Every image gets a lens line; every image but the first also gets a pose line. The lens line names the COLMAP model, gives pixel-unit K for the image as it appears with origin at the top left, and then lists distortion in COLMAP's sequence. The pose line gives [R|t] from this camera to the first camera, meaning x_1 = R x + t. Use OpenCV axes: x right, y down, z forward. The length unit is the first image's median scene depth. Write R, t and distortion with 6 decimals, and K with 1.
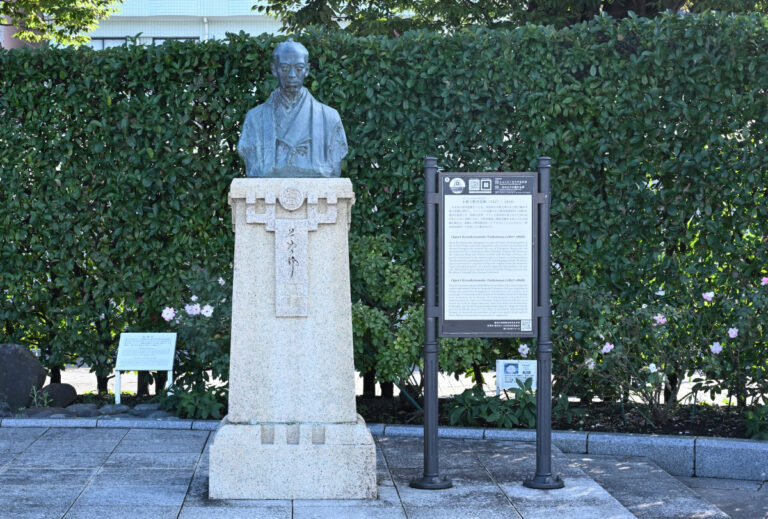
lens RADIAL K [[1192.5, 0, 384.0], [0, 1192.5, 259.5], [0, 0, 1]] dist [0.010022, 0.023375]
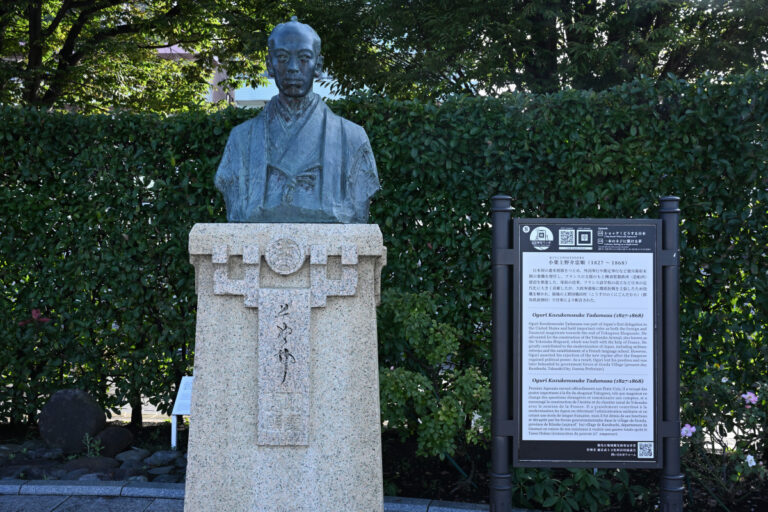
lens RADIAL K [[746.5, 0, 382.8], [0, 746.5, 214.1], [0, 0, 1]] dist [0.006131, 0.001920]
pose [[0.998394, 0.004970, -0.056441, -0.002411], [-0.010705, 0.994751, -0.101768, -0.020058], [0.055639, 0.102209, 0.993206, 0.365247]]
